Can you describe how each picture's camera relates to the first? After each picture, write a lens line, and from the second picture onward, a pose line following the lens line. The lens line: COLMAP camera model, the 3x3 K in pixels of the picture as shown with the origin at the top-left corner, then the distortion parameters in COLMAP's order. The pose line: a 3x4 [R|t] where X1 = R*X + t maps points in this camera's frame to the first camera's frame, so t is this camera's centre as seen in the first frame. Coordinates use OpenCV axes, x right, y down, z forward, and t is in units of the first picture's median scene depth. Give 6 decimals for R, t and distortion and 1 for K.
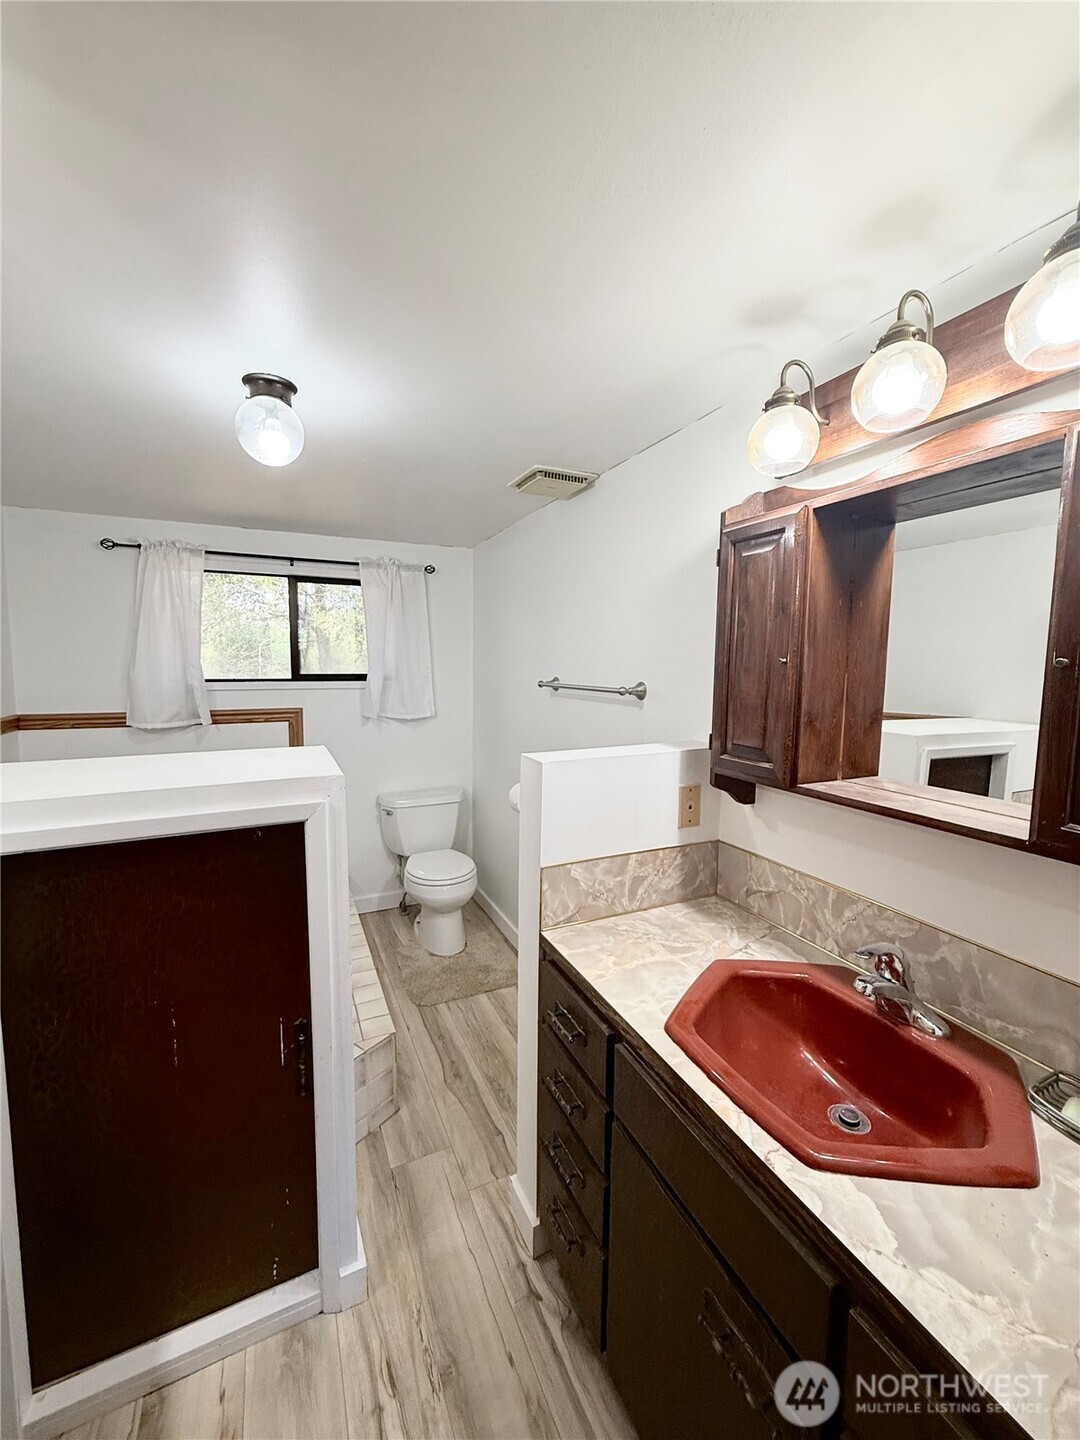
lens RADIAL K [[573.8, 0, 541.6], [0, 573.8, 714.9], [0, 0, 1]] dist [-0.000115, 0.000018]
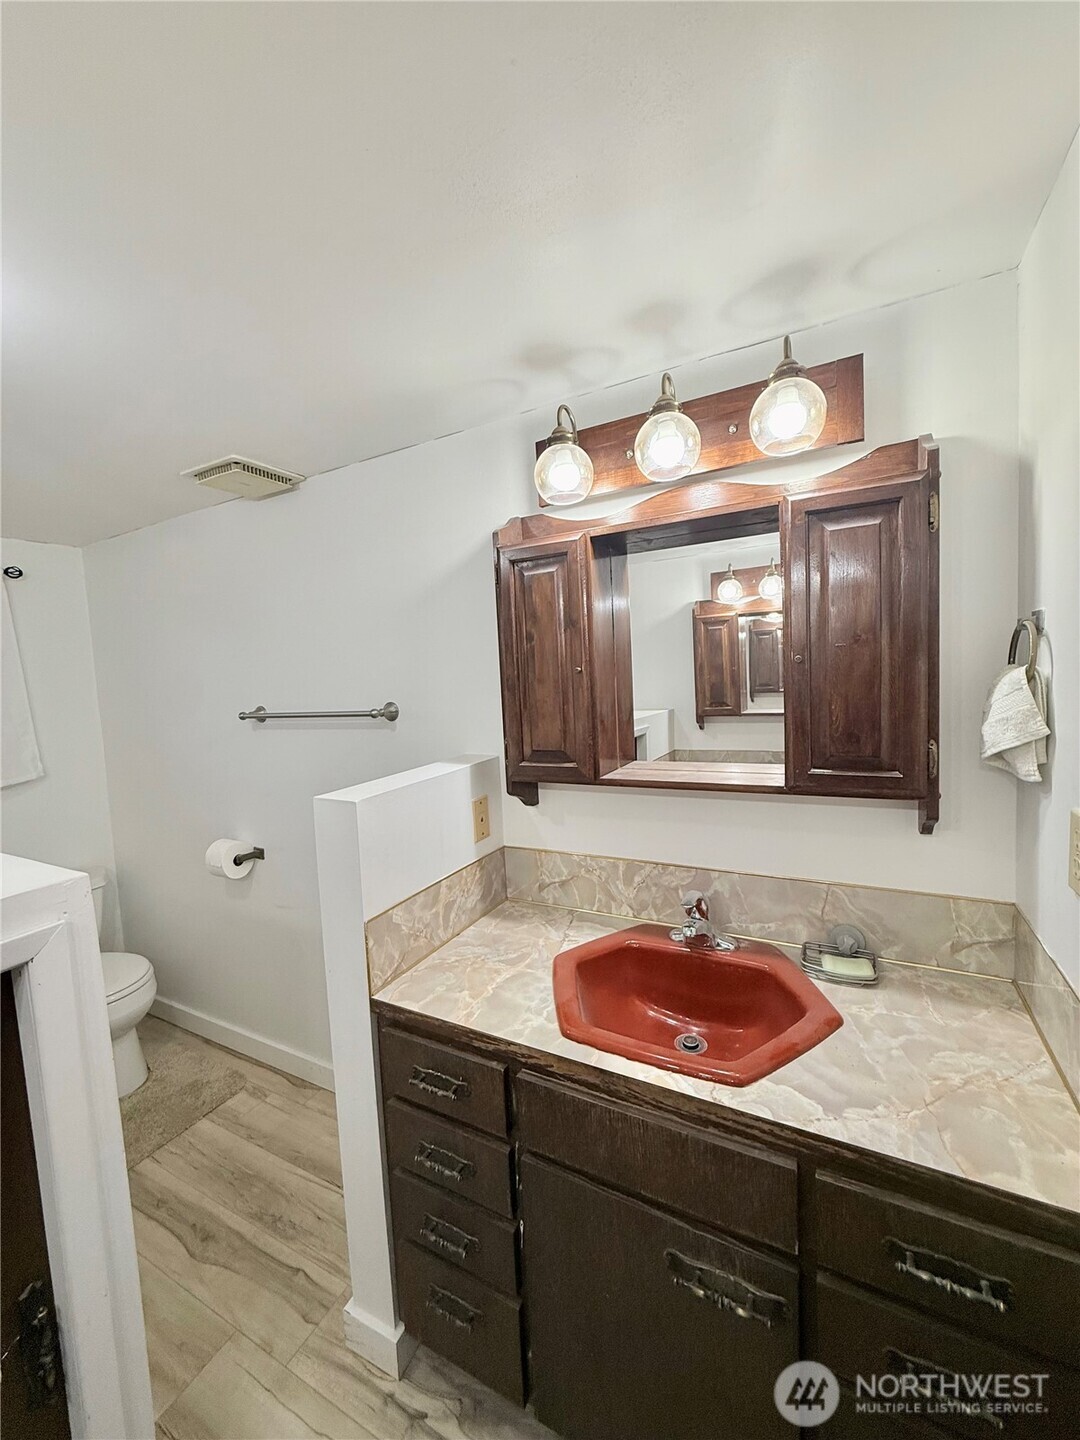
lens RADIAL K [[573.8, 0, 541.6], [0, 573.8, 714.9], [0, 0, 1]] dist [-0.000115, 0.000018]
pose [[0.797587, -0.096051, 0.595507, -0.260036], [0.114862, 0.993361, 0.006382, -0.018414], [-0.592167, 0.063311, 0.803325, 0.123997]]
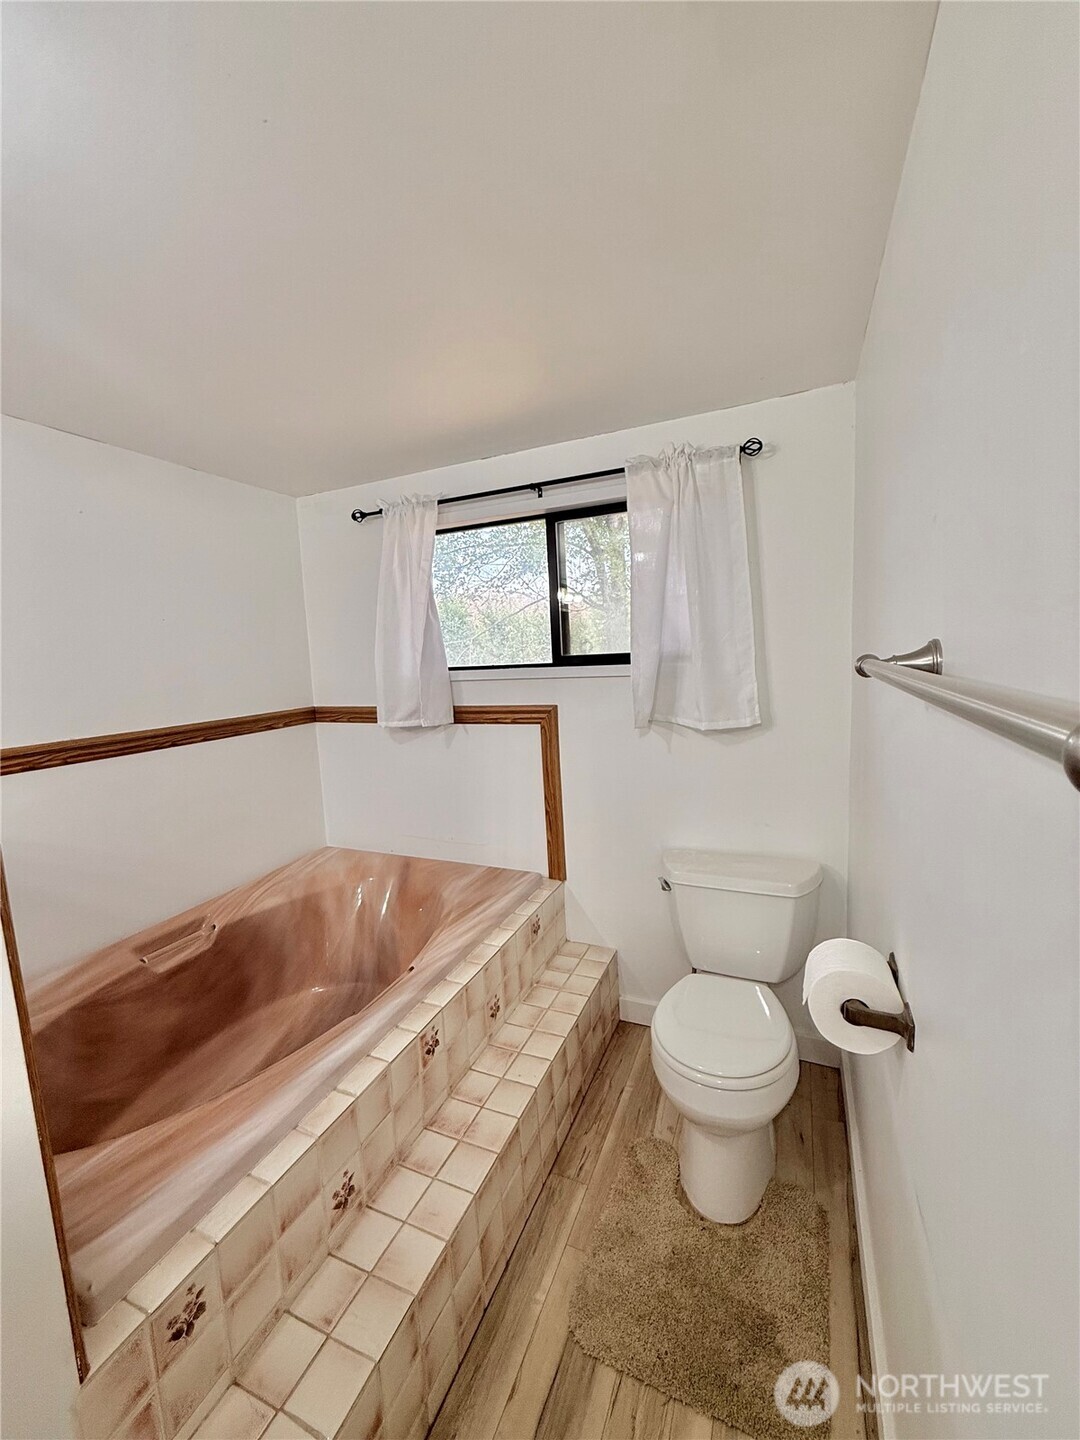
lens RADIAL K [[573.8, 0, 541.6], [0, 573.8, 714.9], [0, 0, 1]] dist [-0.000115, 0.000018]
pose [[0.652958, 0.044660, -0.756076, 0.201111], [-0.019209, 0.998915, 0.042415, -0.064529], [0.757150, -0.013172, 0.653108, 1.163516]]
